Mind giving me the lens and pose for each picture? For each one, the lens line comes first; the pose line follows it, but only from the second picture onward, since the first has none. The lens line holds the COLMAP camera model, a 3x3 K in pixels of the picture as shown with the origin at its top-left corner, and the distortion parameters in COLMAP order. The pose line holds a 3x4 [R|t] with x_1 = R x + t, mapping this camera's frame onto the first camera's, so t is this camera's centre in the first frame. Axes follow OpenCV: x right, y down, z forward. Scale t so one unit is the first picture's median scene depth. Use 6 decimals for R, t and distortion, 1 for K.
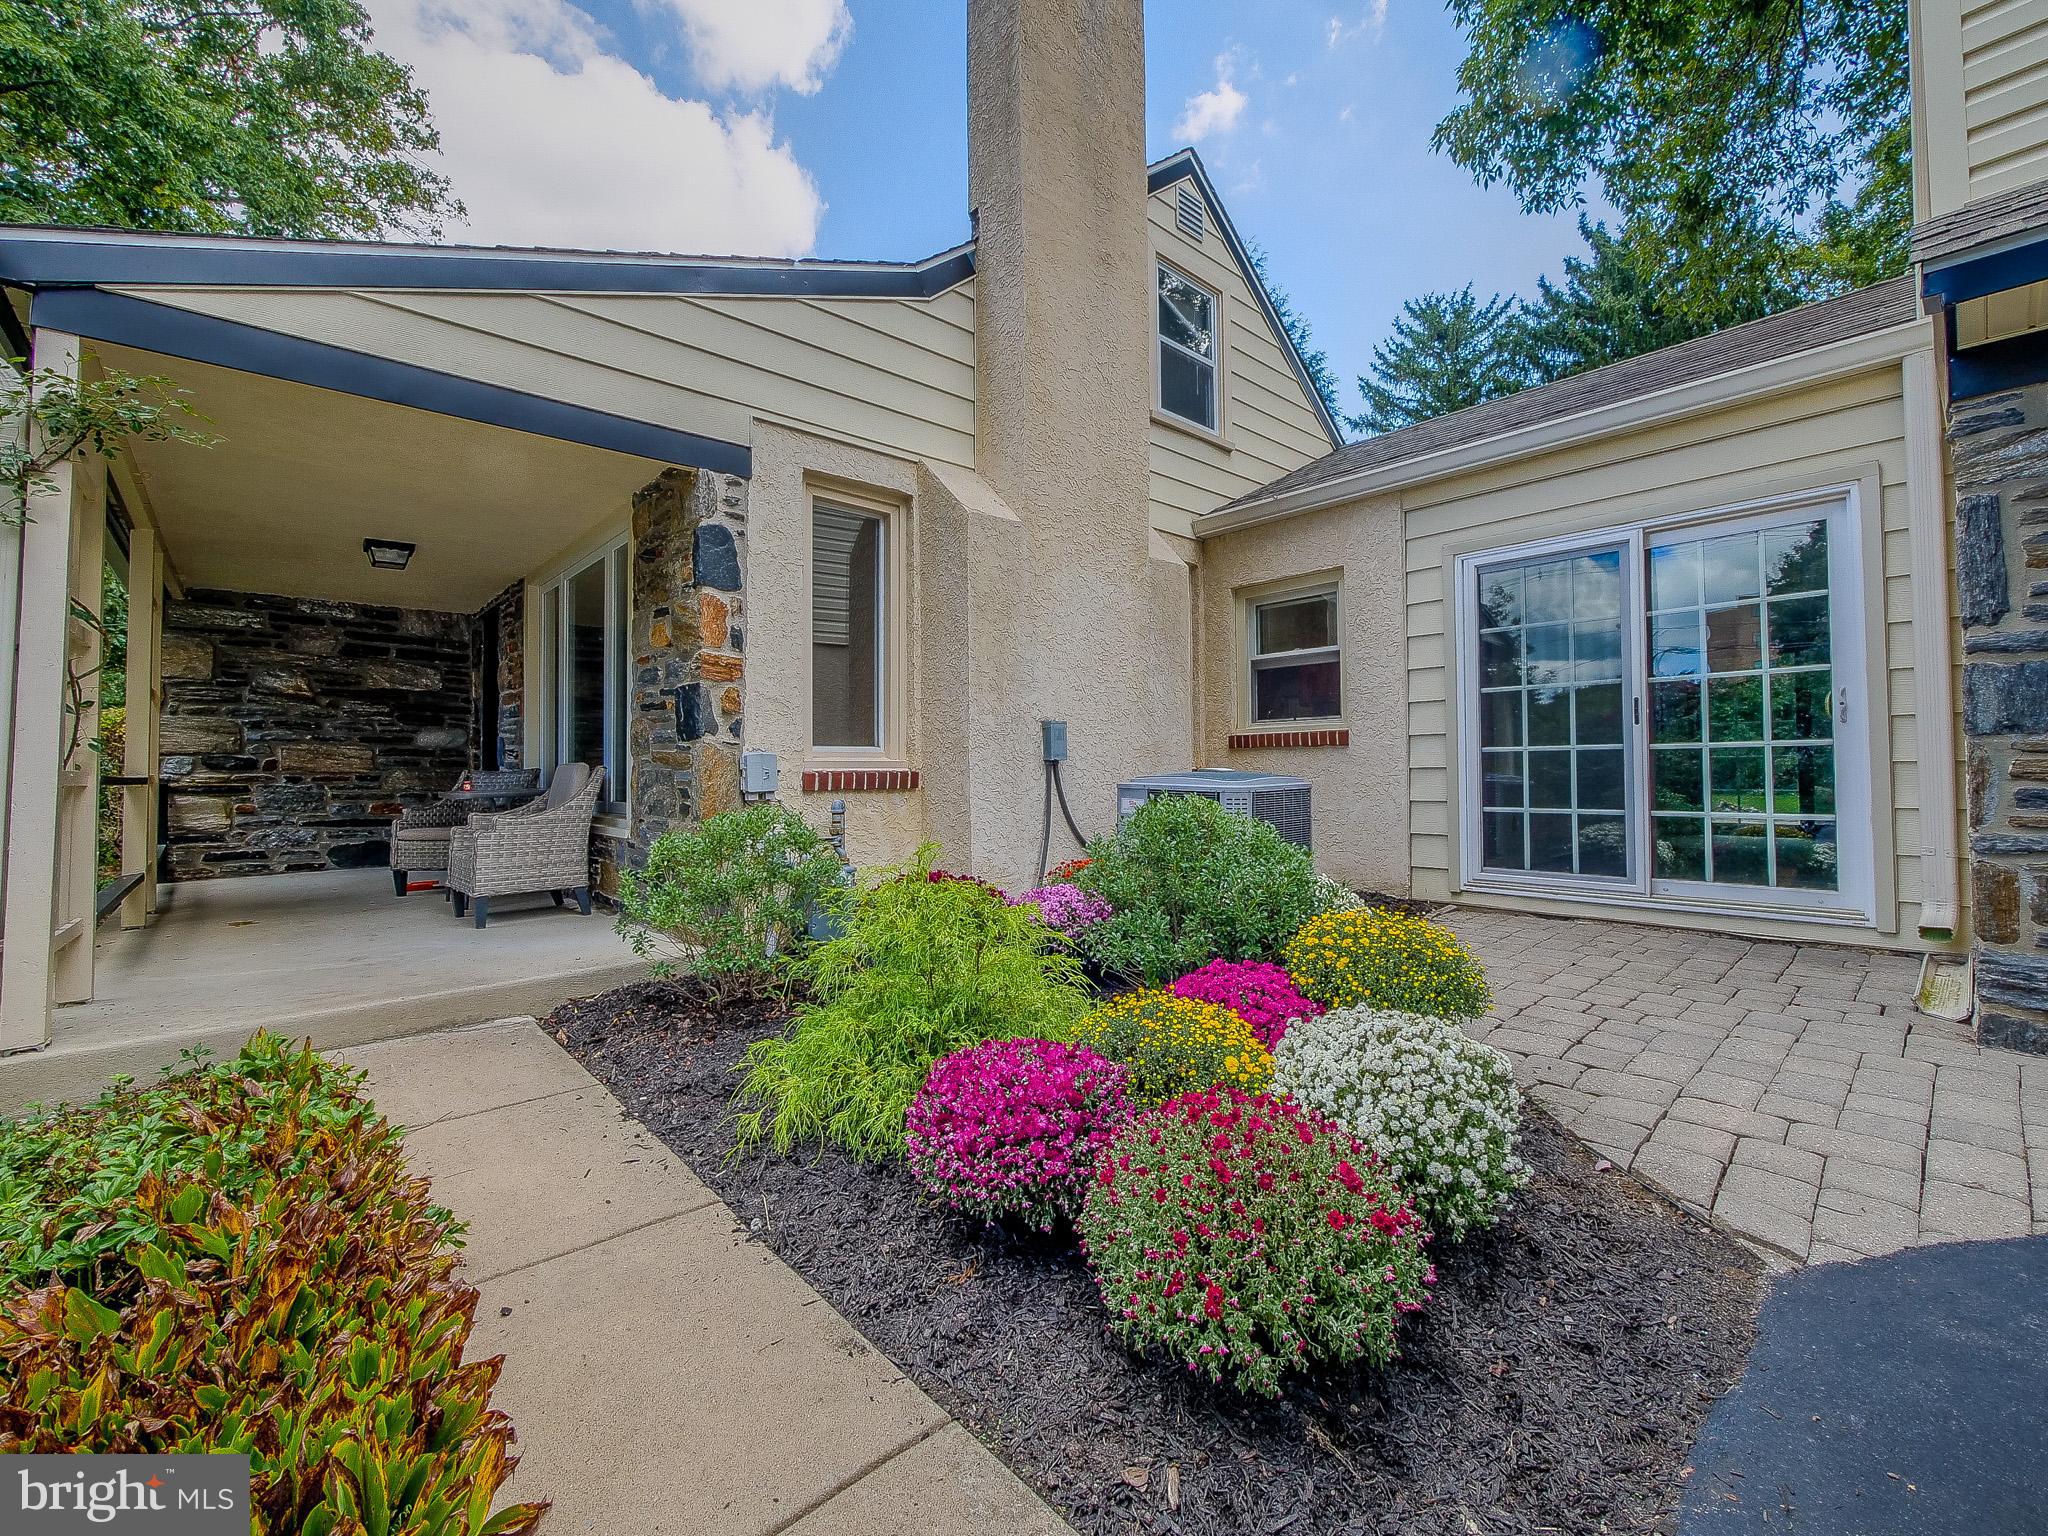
lens RADIAL K [[876.7, 0, 1040.2], [0, 876.7, 745.8], [0, 0, 1]] dist [-0.001002, -0.000894]
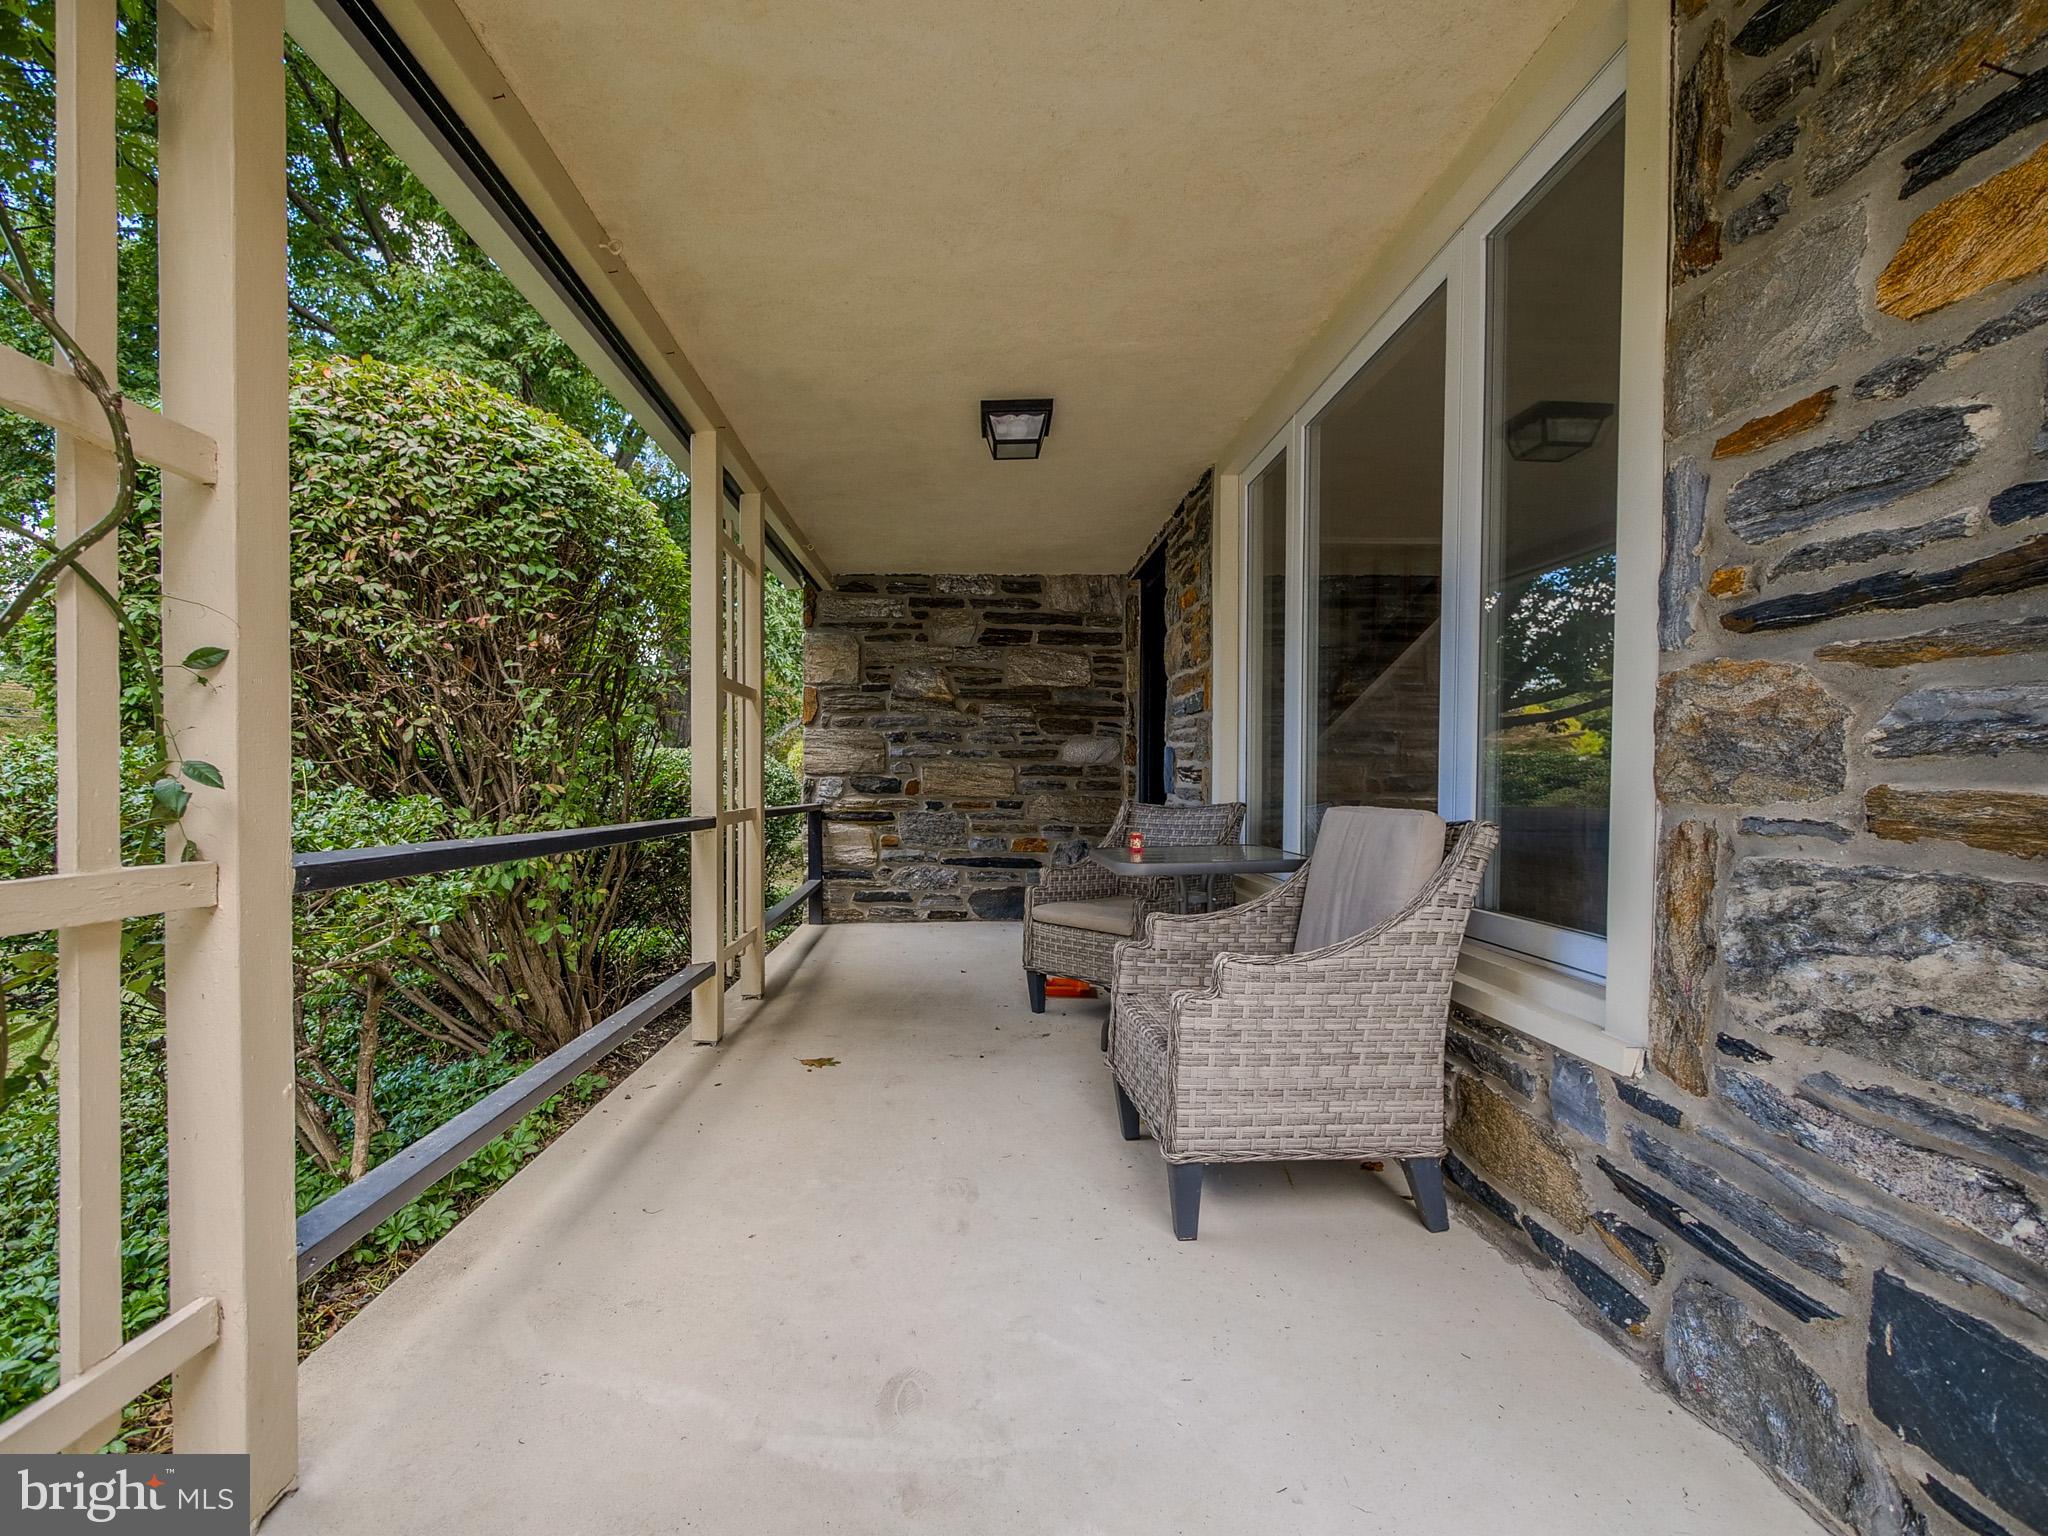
lens RADIAL K [[894.7, 0, 947.1], [0, 894.7, 806.1], [0, 0, 1]] dist [0.000006, -0.001440]
pose [[0.729964, 0.027080, -0.682949, -0.342639], [0.011900, 0.998560, 0.052314, -0.004046], [0.683382, -0.046315, 0.728590, 0.492181]]
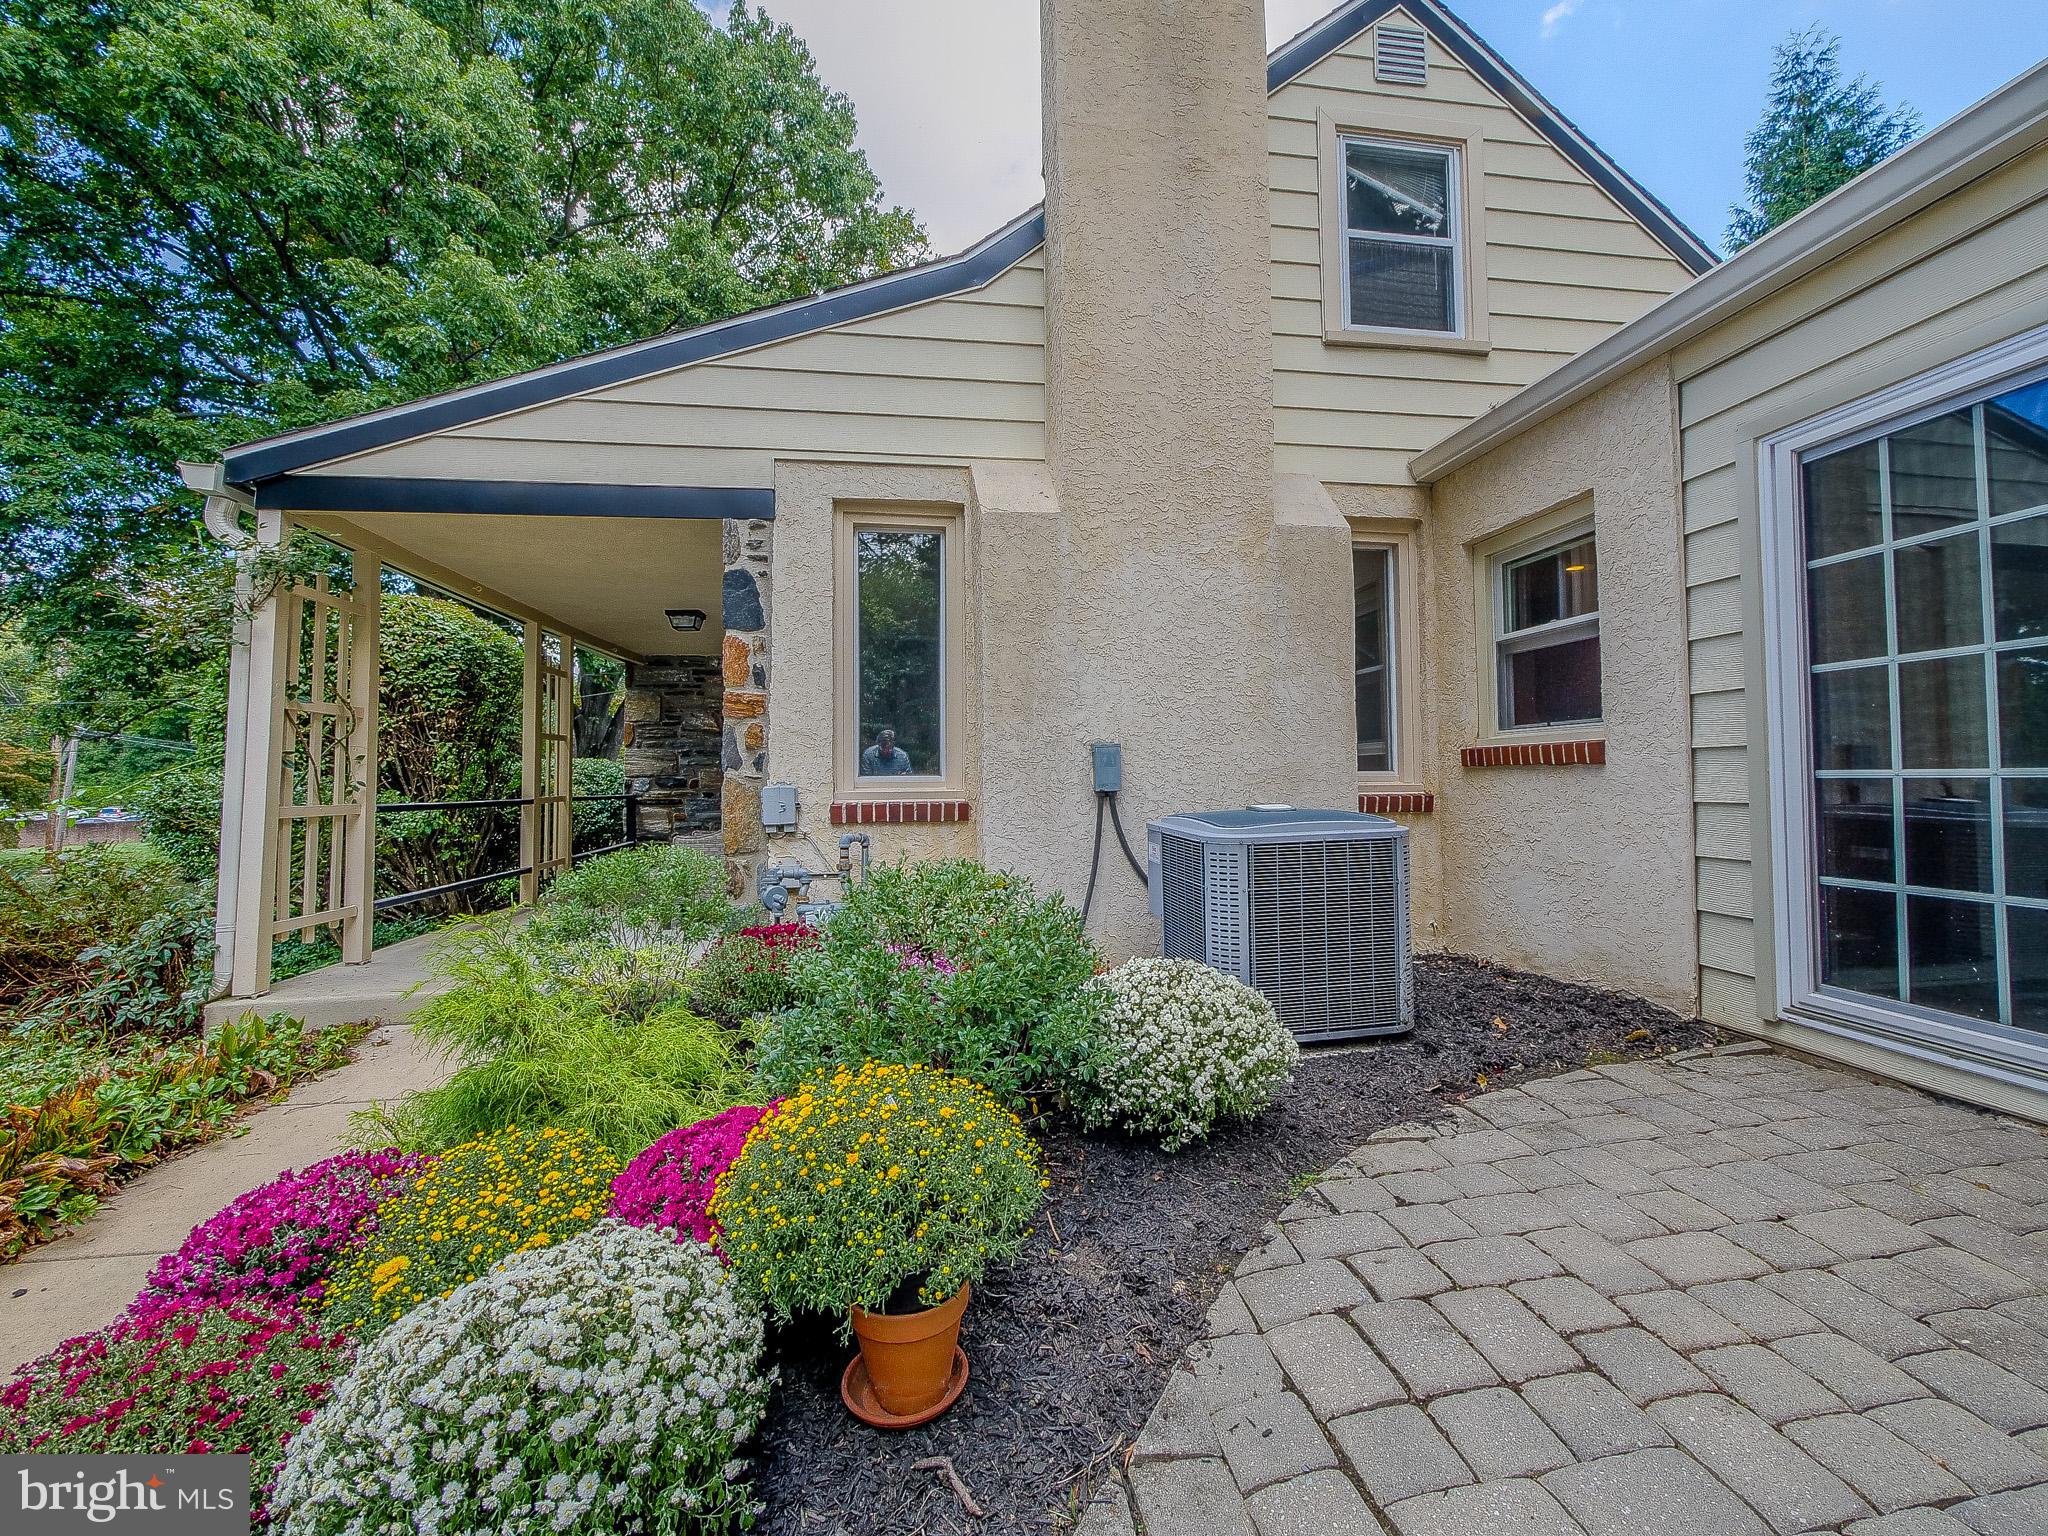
lens RADIAL K [[876.0, 0, 1035.6], [0, 876.0, 745.8], [0, 0, 1]] dist [-0.002673, -0.000136]
pose [[0.832181, -0.021959, -0.554068, 0.335461], [0.021103, 0.999746, -0.007925, -0.016673], [0.554102, -0.005097, 0.832433, 0.214149]]
